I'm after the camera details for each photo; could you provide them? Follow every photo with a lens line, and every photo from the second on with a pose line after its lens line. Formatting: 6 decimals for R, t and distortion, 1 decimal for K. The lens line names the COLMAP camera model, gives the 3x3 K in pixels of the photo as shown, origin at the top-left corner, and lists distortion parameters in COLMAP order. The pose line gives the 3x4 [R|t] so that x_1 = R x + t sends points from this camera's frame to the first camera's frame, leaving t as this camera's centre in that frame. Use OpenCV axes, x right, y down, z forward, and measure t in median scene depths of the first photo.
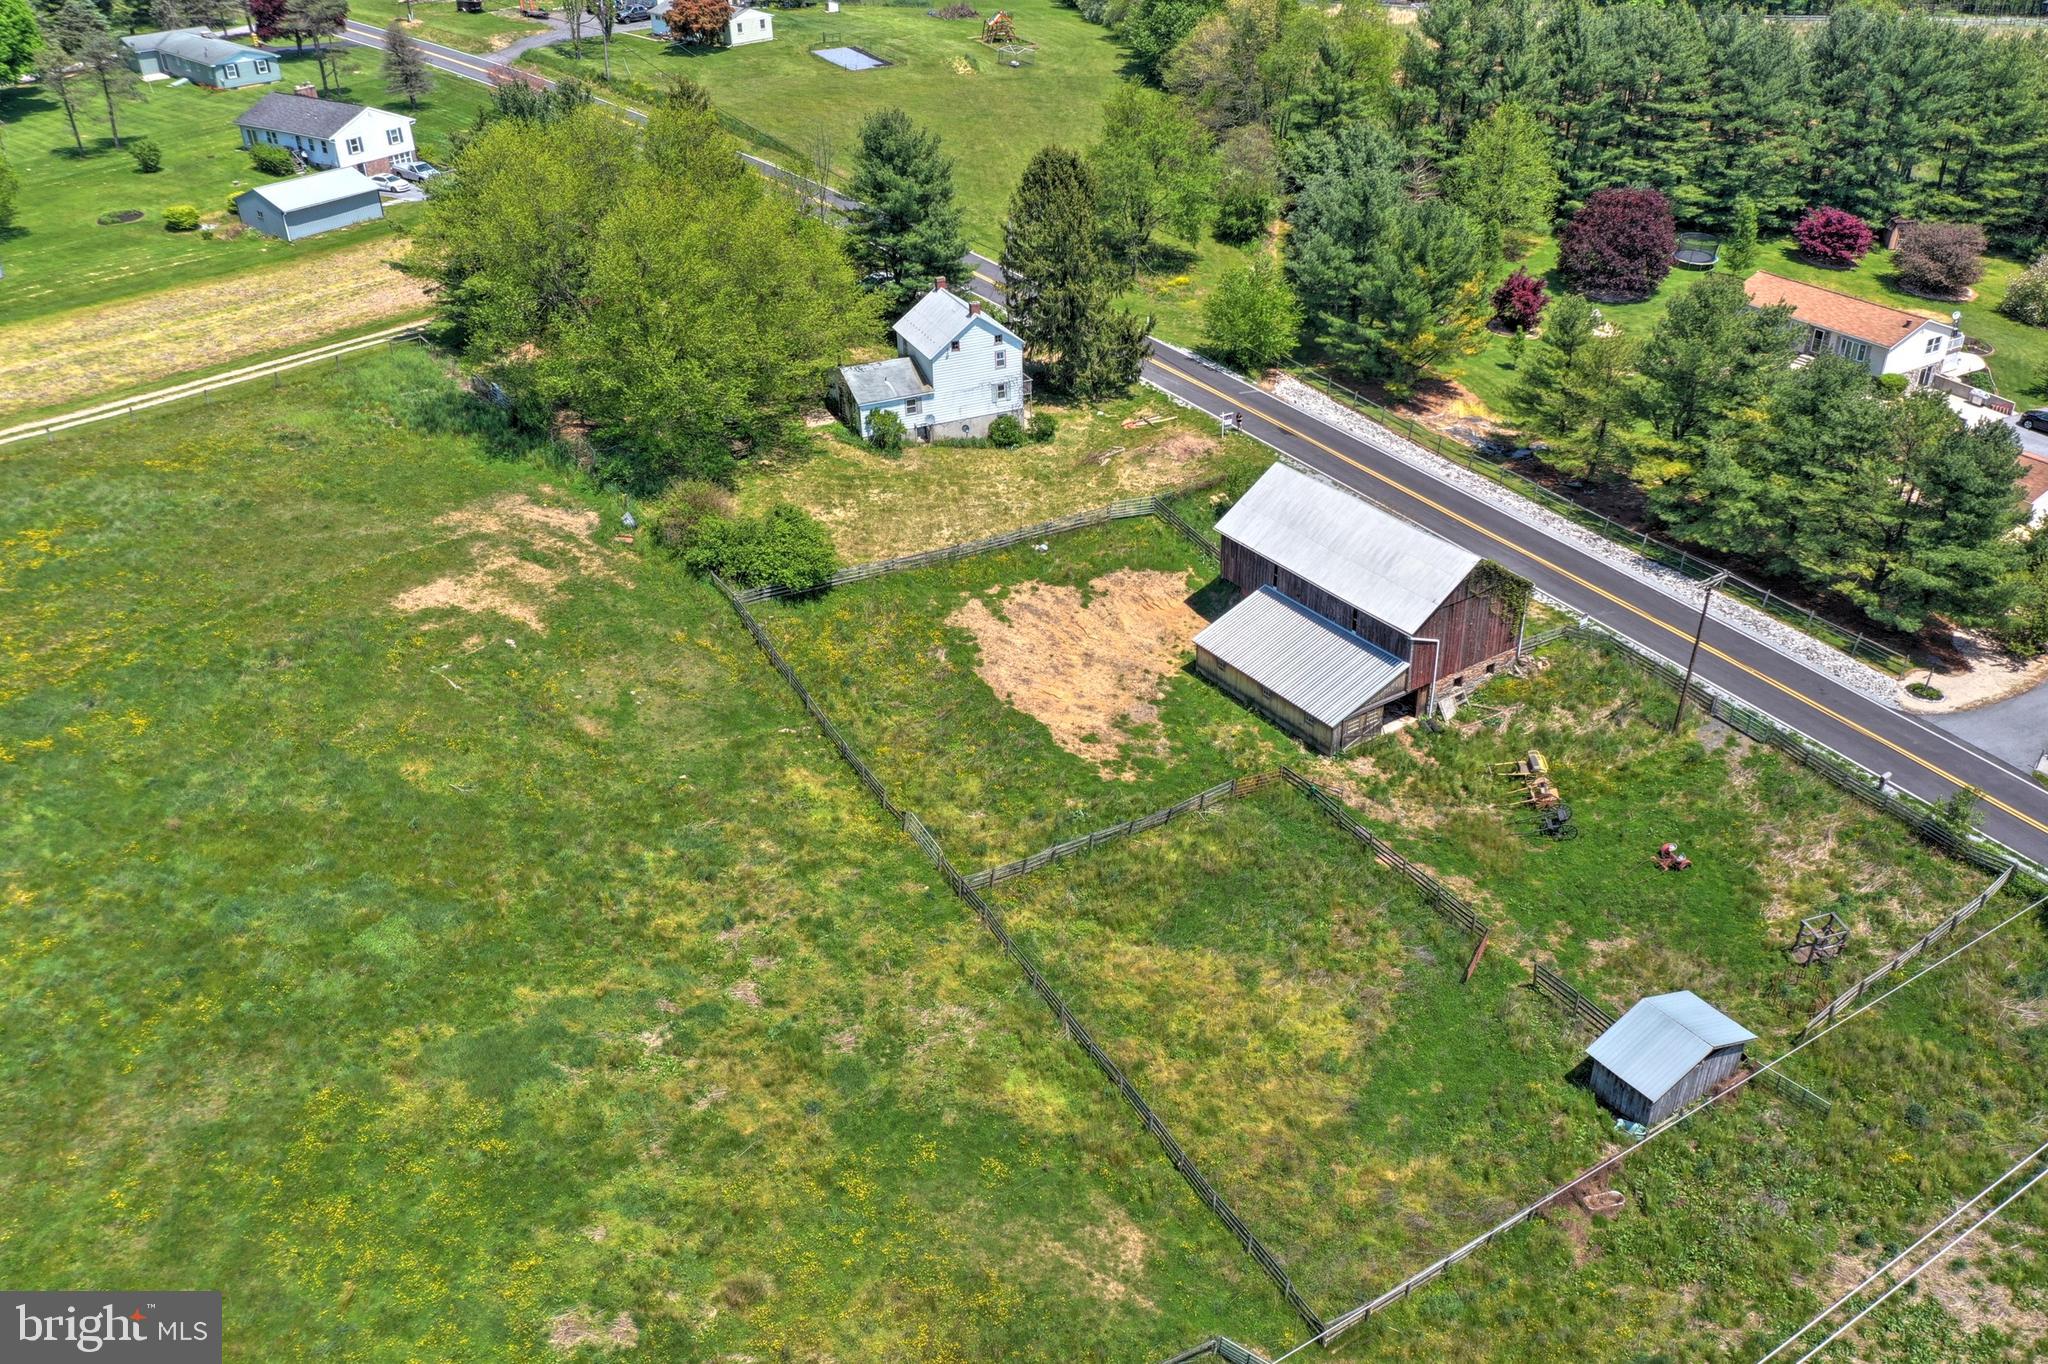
lens RADIAL K [[1721.7, 0, 1024.0], [0, 1721.7, 682.0], [0, 0, 1]] dist [0.099293, -0.001425]
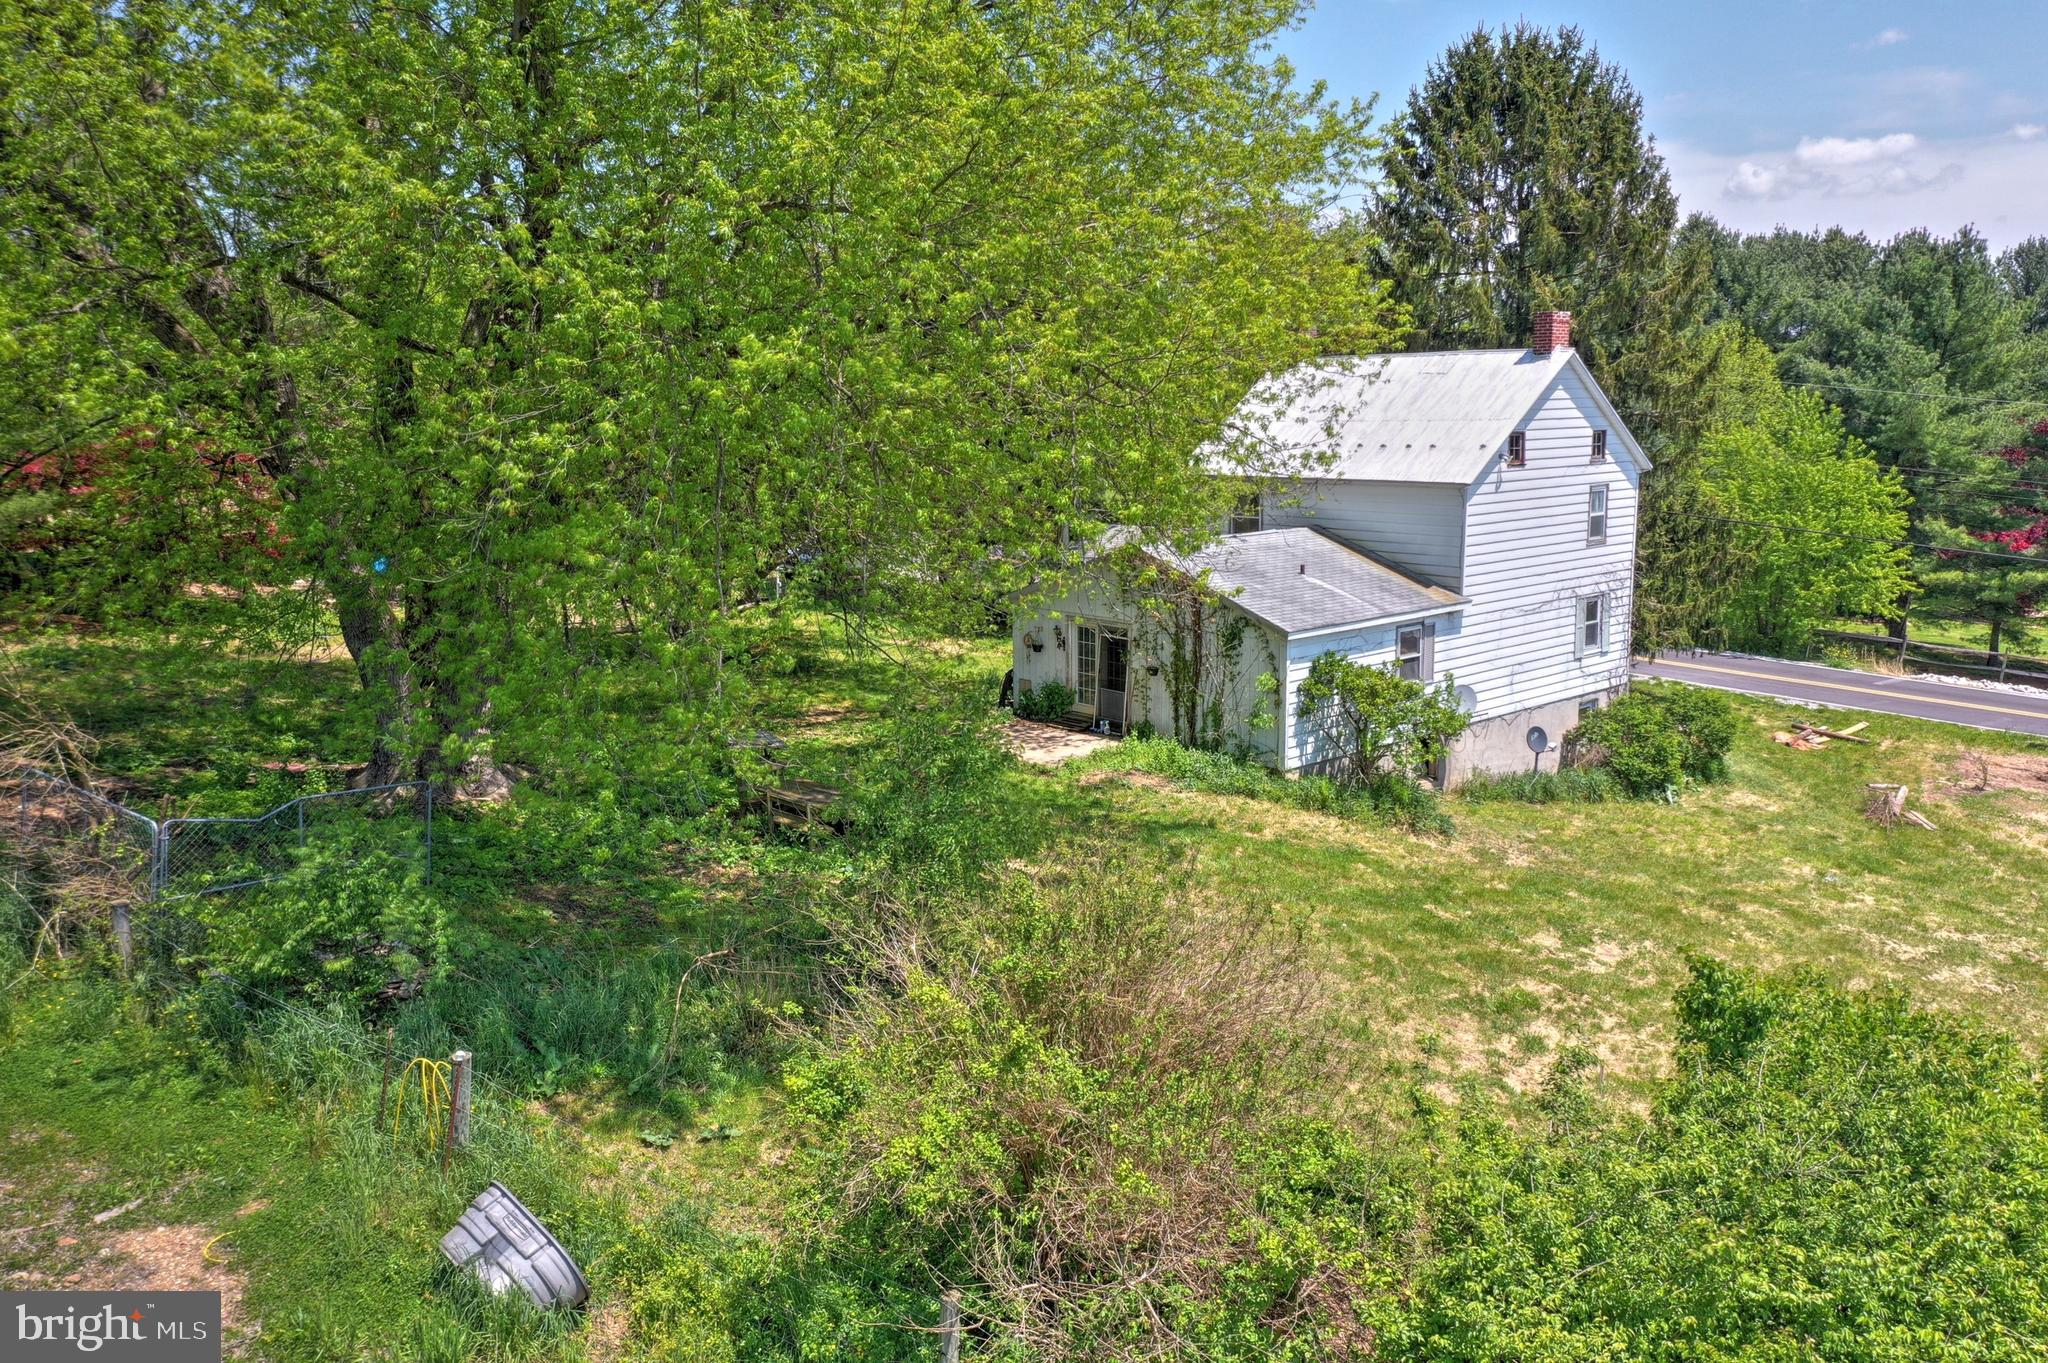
lens RADIAL K [[1634.5, 0, 1024.0], [0, 1634.5, 681.5], [0, 0, 1]] dist [0.011397, -0.007343]
pose [[0.948881, -0.045606, 0.312321, -0.221204], [0.153526, 0.931252, -0.330452, -0.085163], [-0.275779, 0.361509, 0.890650, 0.847774]]
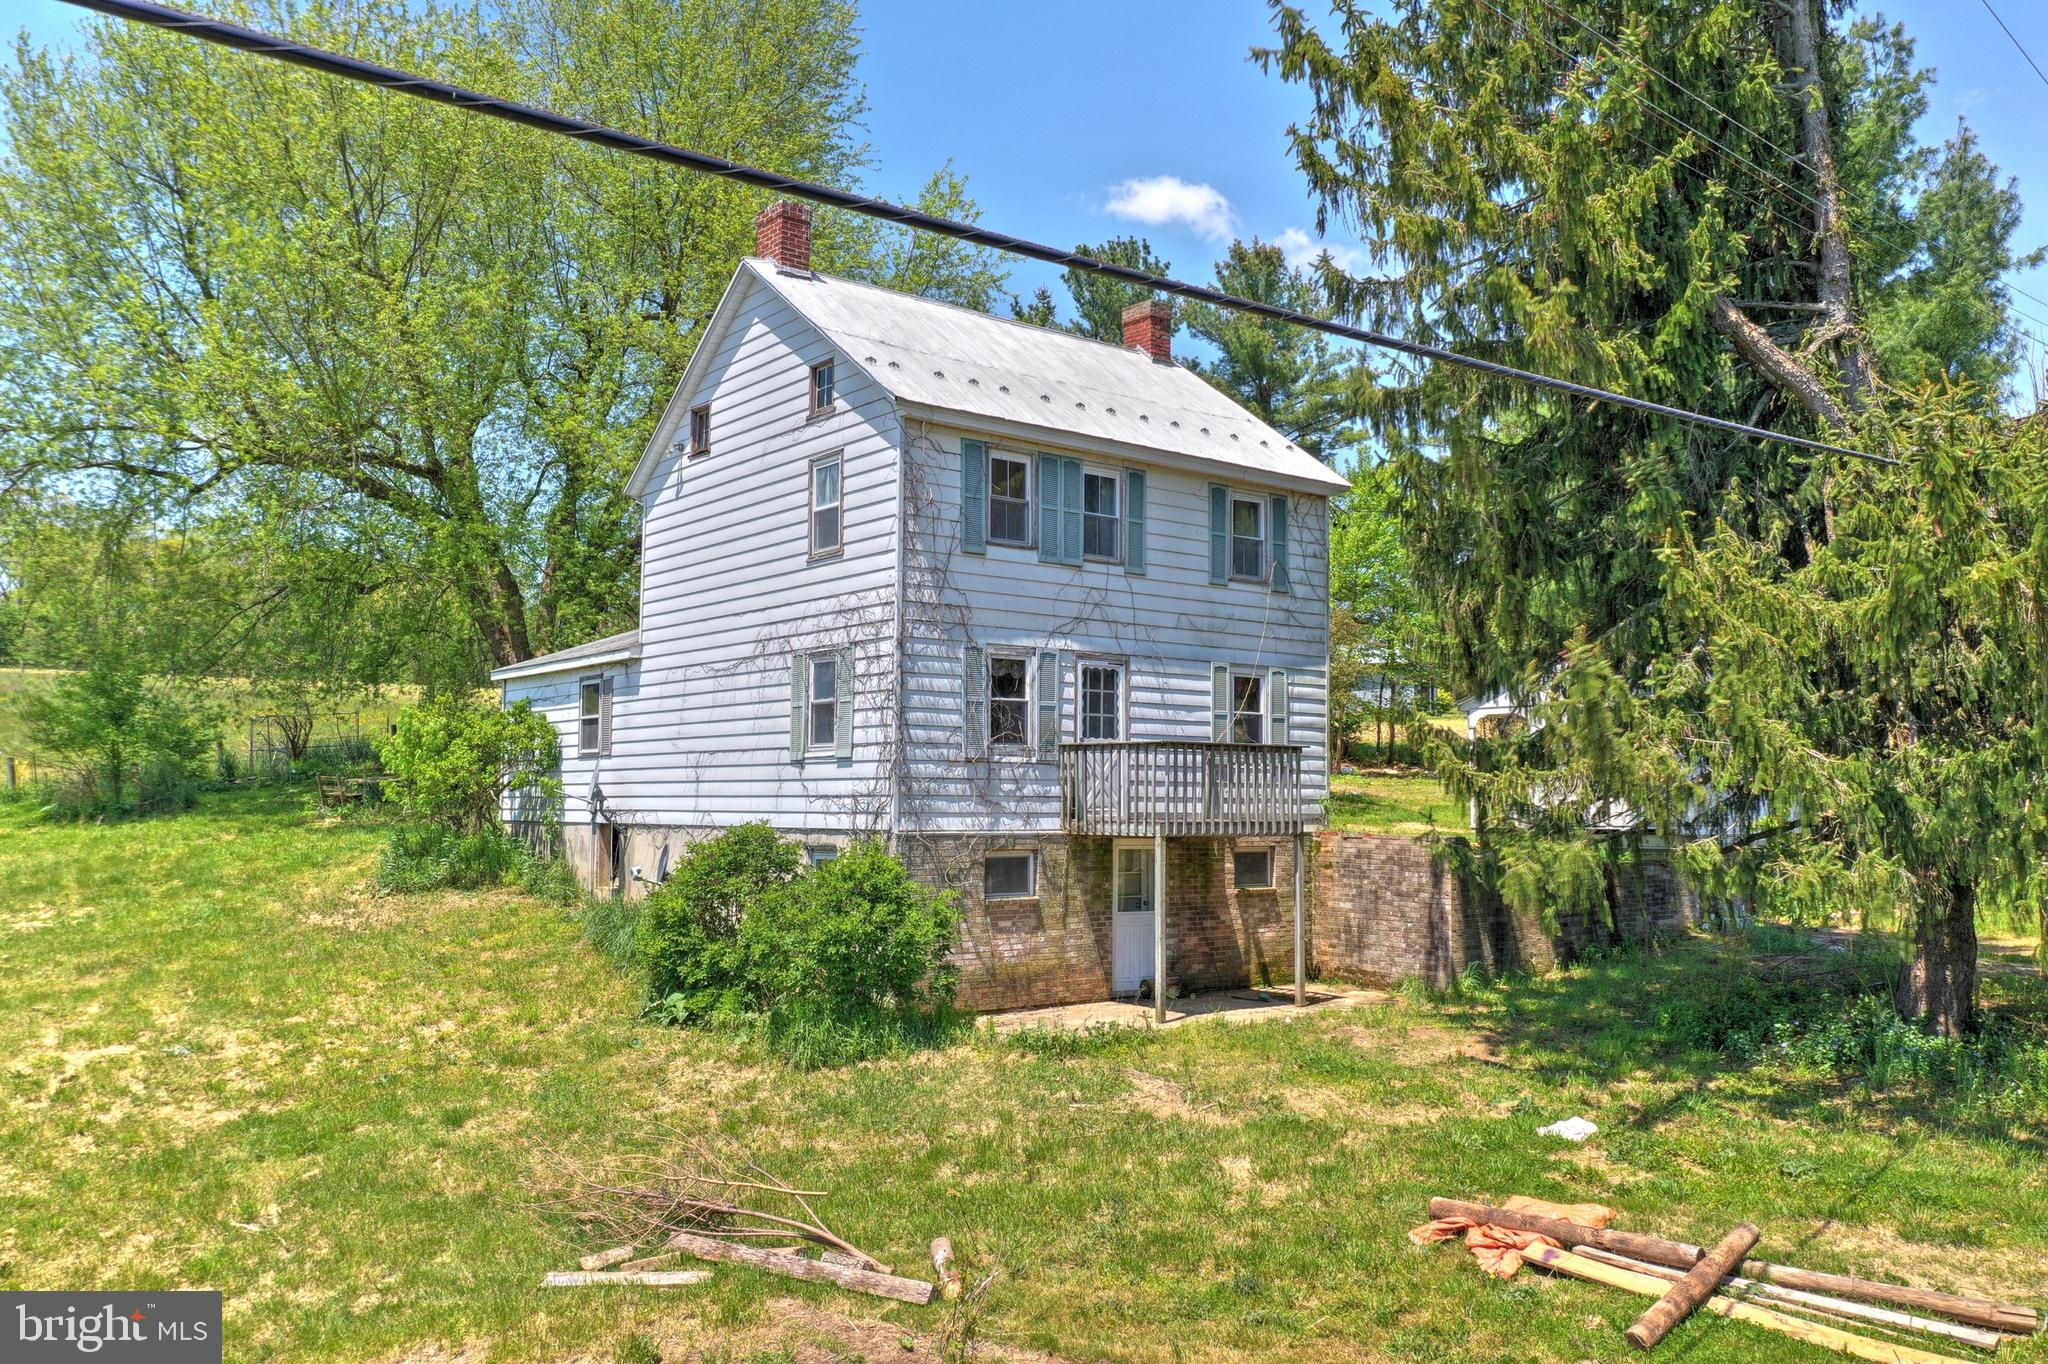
lens RADIAL K [[1634.5, 0, 1024.0], [0, 1634.5, 682.0], [0, 0, 1]] dist [0.011397, -0.007343]
pose [[0.247017, -0.043627, -0.968029, 0.162301], [-0.495407, 0.852875, -0.164853, -0.168297], [0.832799, 0.520289, 0.189061, 1.082579]]
